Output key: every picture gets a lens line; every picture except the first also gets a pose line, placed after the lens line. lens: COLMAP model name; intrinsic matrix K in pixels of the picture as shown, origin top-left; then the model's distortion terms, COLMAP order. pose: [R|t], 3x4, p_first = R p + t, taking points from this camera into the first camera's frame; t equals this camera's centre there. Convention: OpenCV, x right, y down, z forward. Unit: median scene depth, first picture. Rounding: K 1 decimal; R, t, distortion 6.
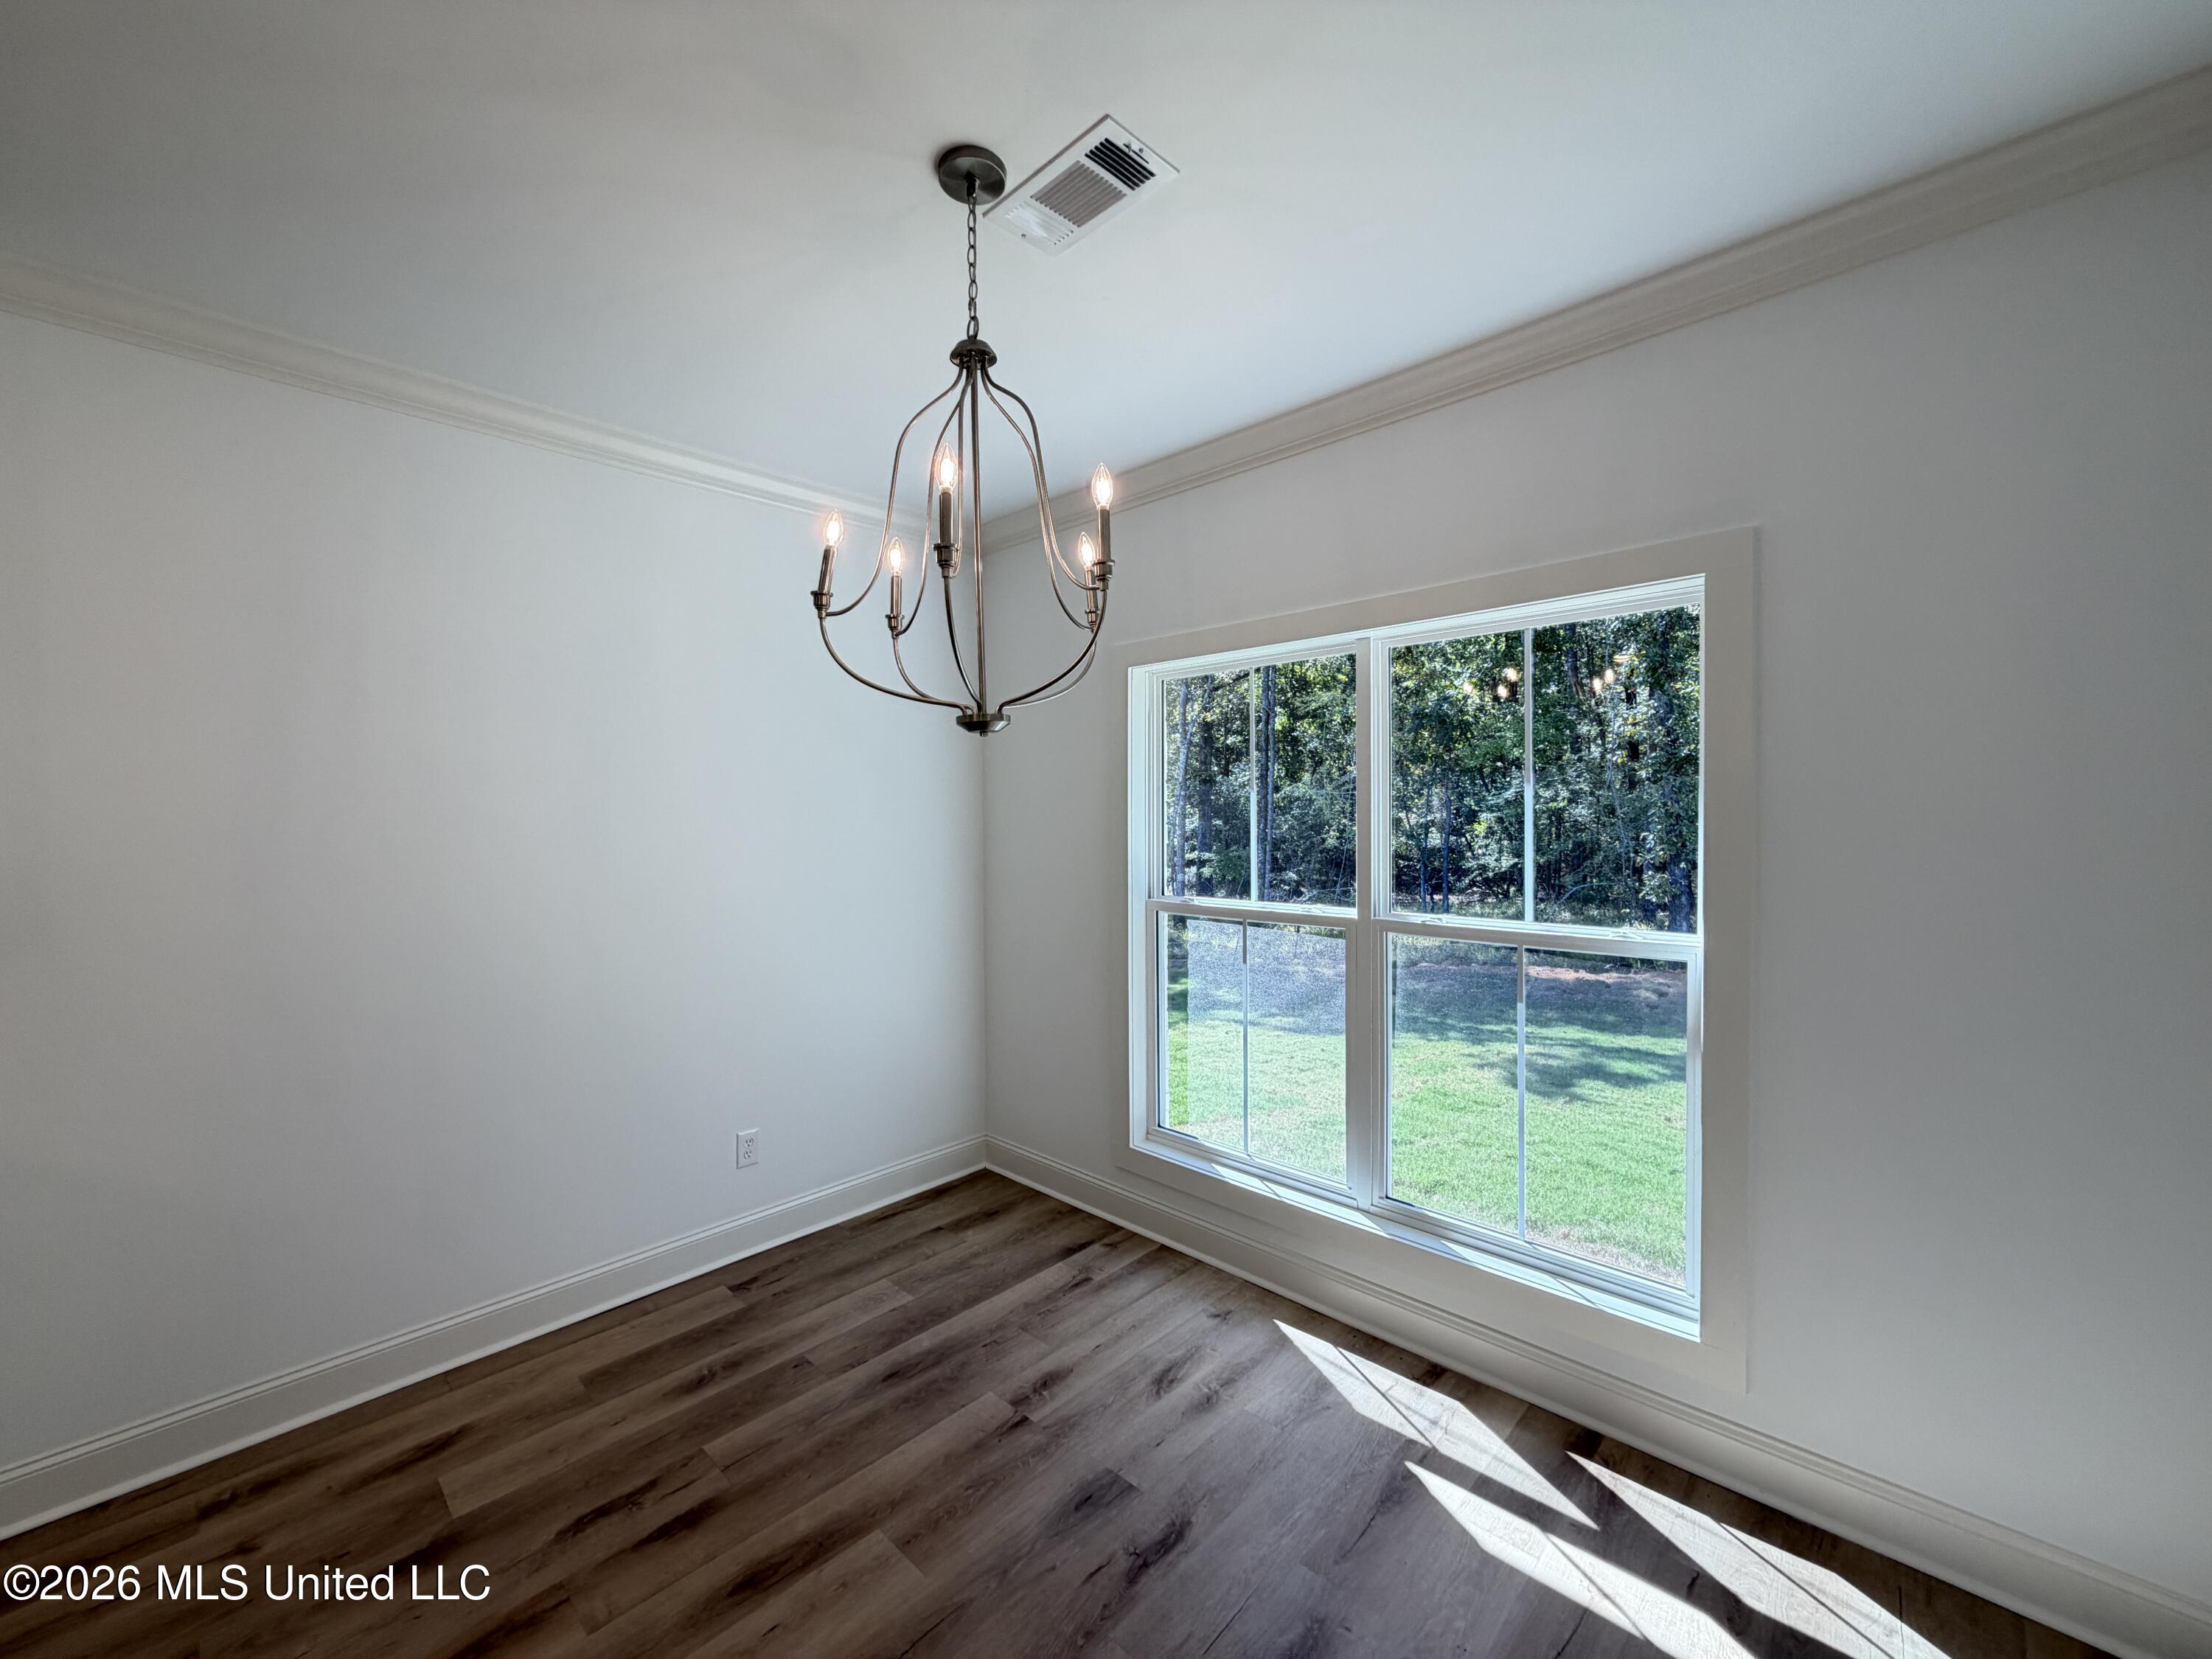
lens RADIAL K [[881.2, 0, 1097.7], [0, 881.2, 826.4], [0, 0, 1]] dist [-0.000735, -0.000052]
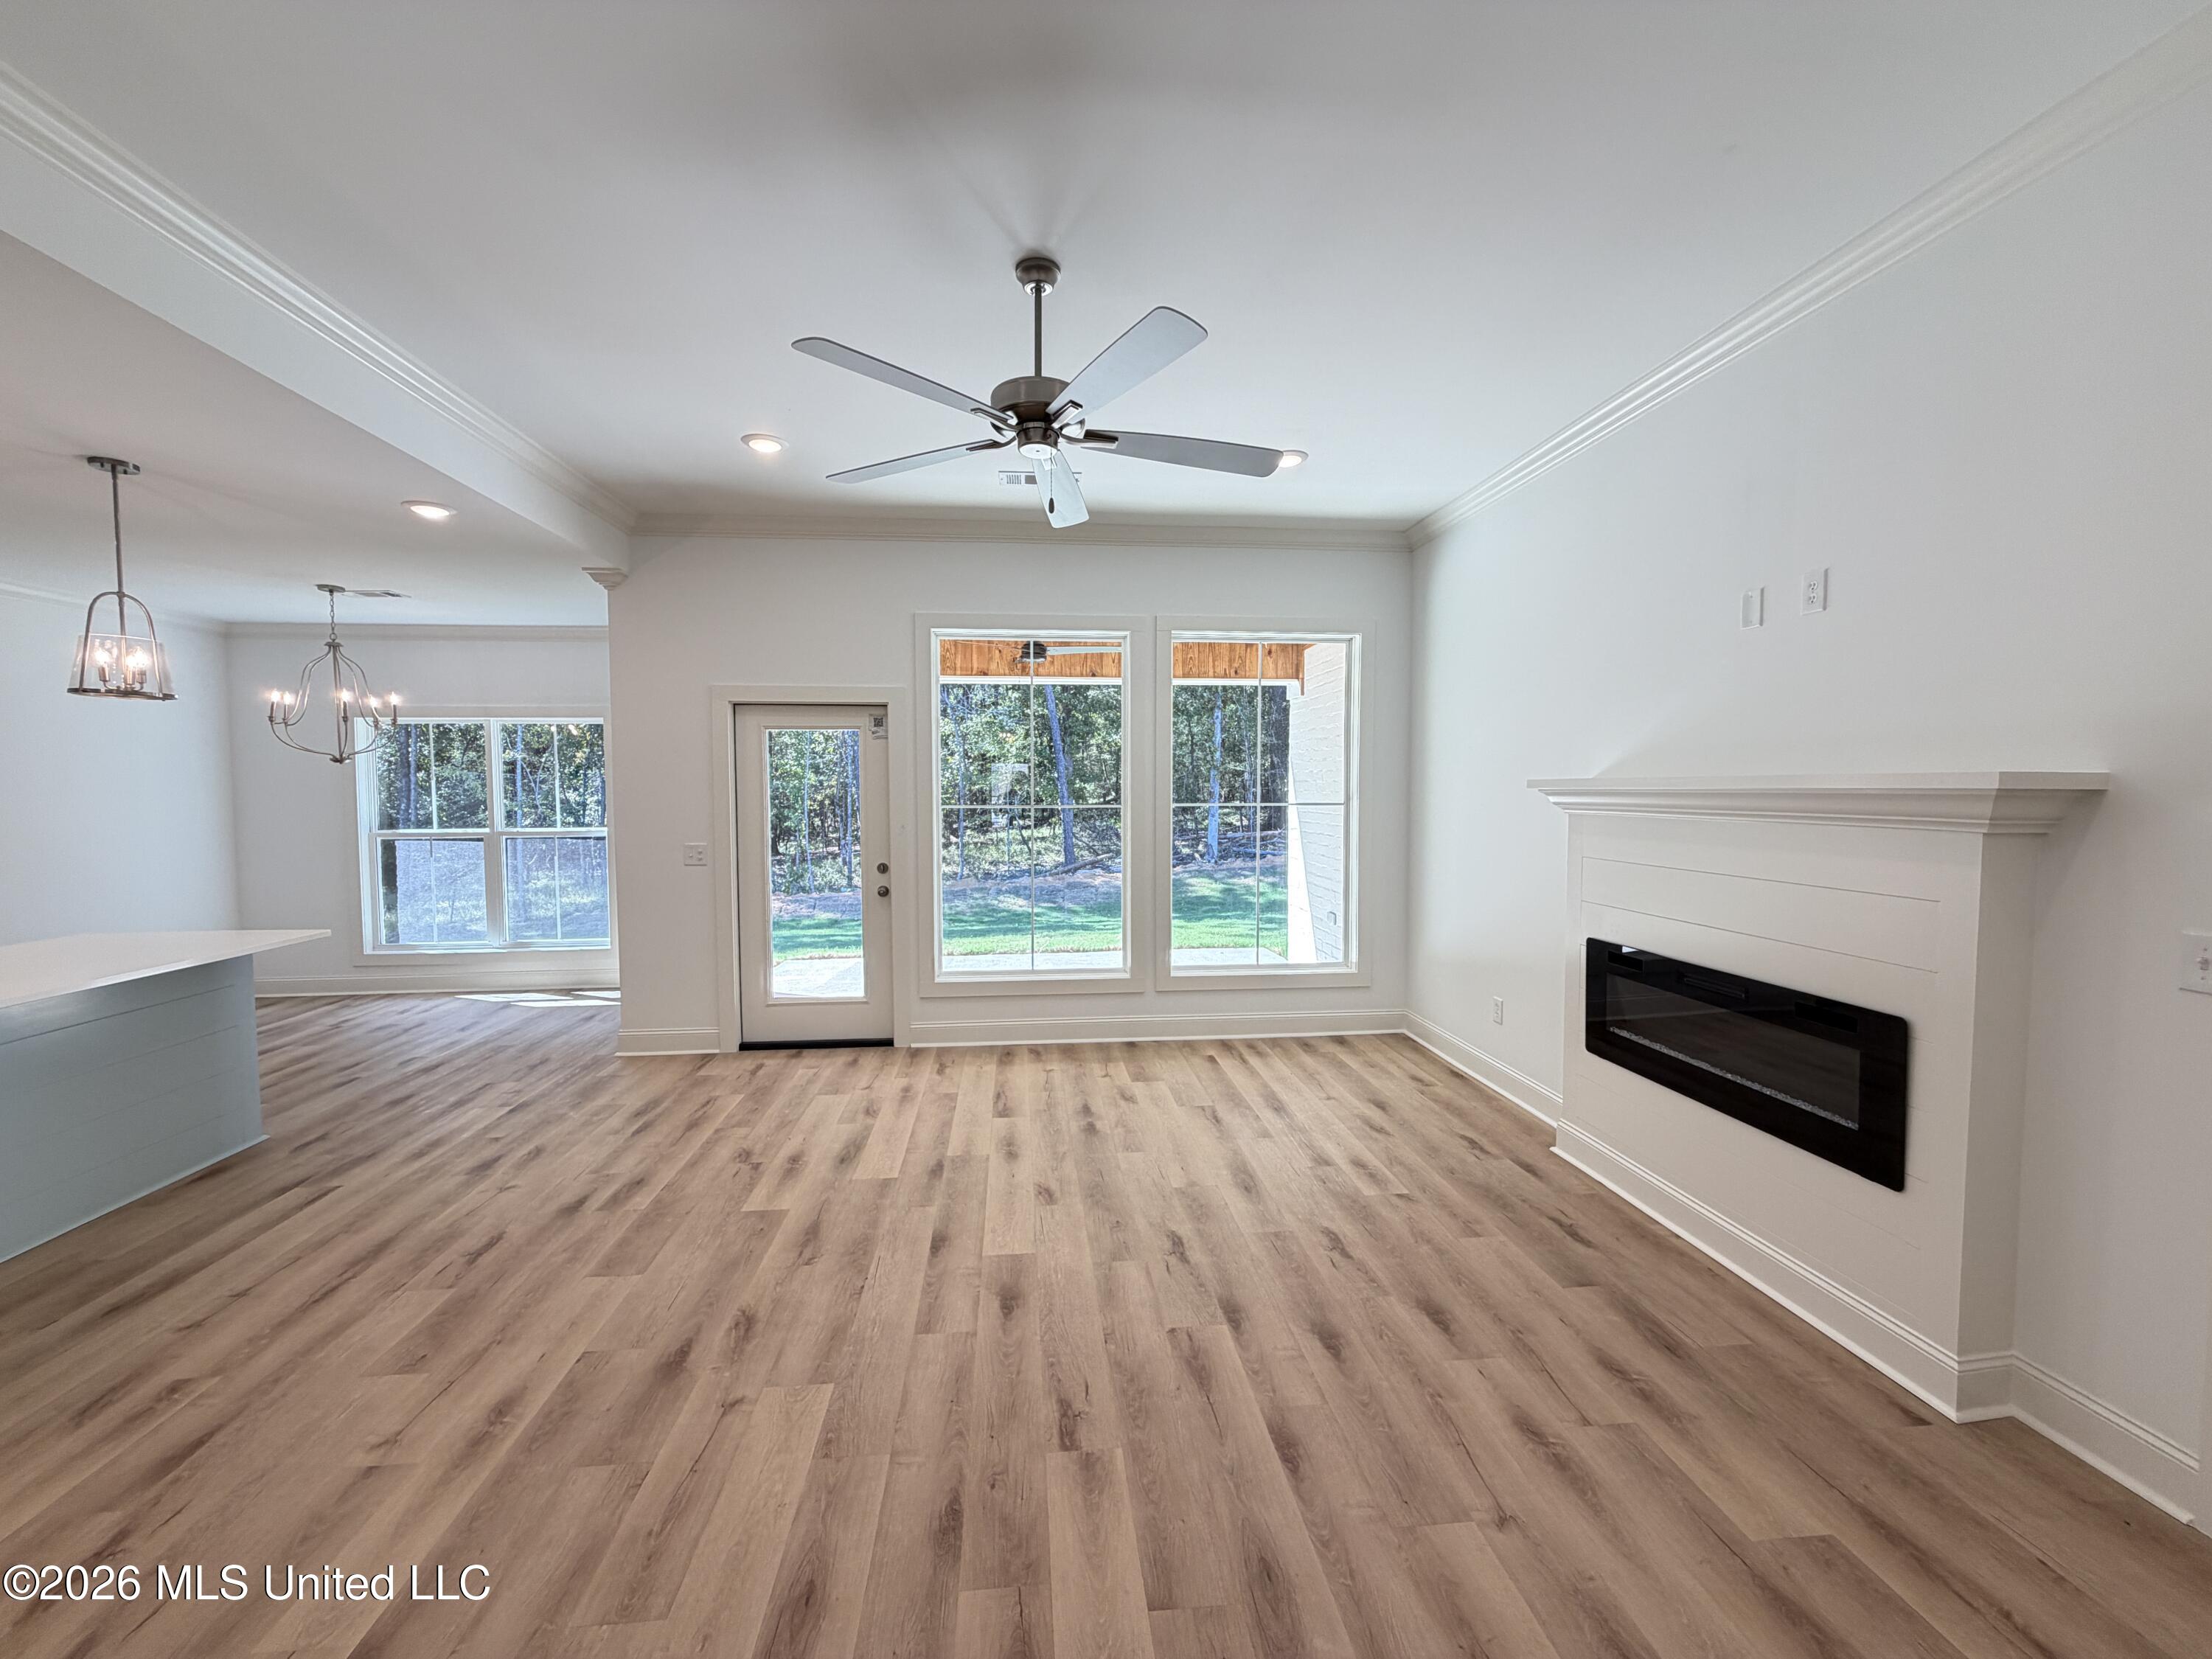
lens RADIAL K [[881.2, 0, 1097.7], [0, 881.2, 826.4], [0, 0, 1]] dist [-0.000735, -0.000052]
pose [[0.651281, -0.030940, 0.758206, -0.524445], [0.013921, 0.999487, 0.028829, 0.046233], [-0.758709, -0.008221, 0.651378, -2.144370]]
